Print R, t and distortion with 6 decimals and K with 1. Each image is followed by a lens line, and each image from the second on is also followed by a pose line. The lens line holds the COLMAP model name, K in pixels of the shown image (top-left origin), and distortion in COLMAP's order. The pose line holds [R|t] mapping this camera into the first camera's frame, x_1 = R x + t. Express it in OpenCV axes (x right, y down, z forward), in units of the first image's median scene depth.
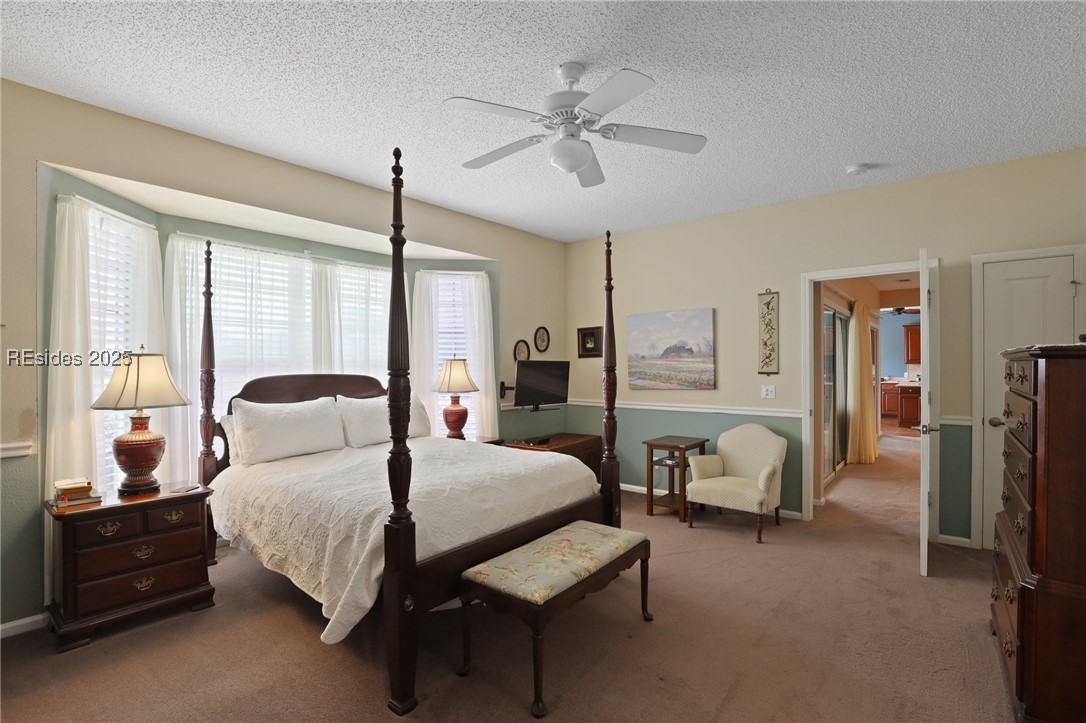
lens RADIAL K [[500.3, 0, 544.2], [0, 500.3, 362.7], [0, 0, 1]] dist [-0.027870, 0.003510]
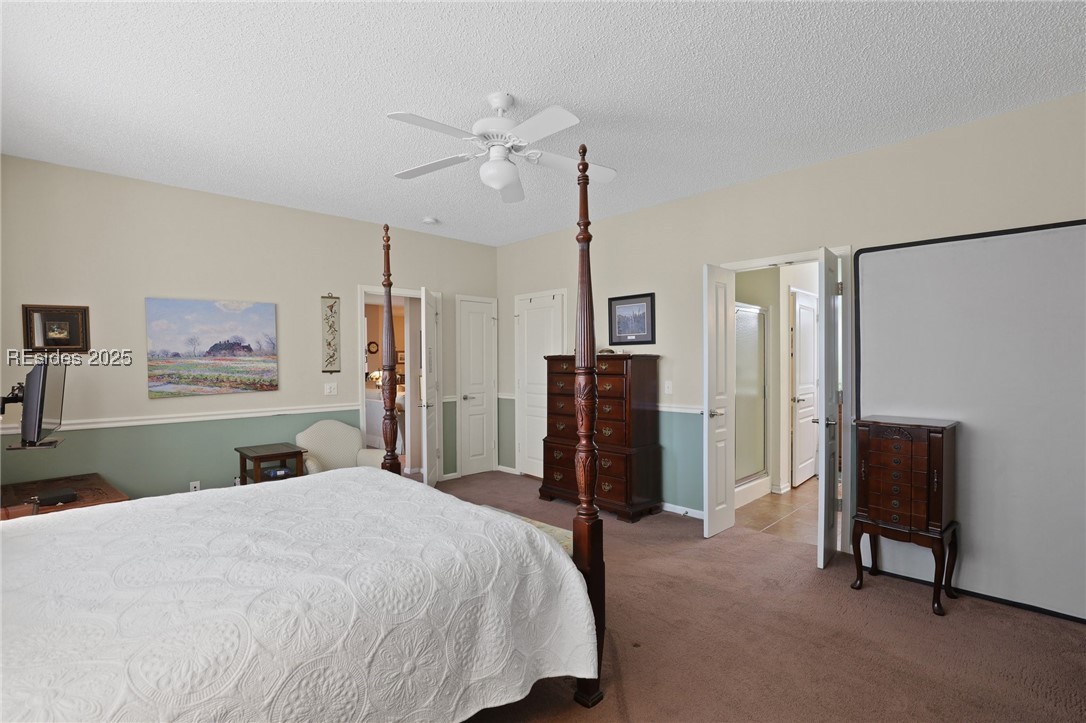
lens RADIAL K [[500.3, 0, 542.9], [0, 500.3, 363.6], [0, 0, 1]] dist [-0.027870, 0.003510]
pose [[0.125849, -0.004197, 0.992041, -0.521250], [0.001638, 0.999991, 0.004022, 0.000211], [-0.992048, 0.001119, 0.125854, 0.381433]]
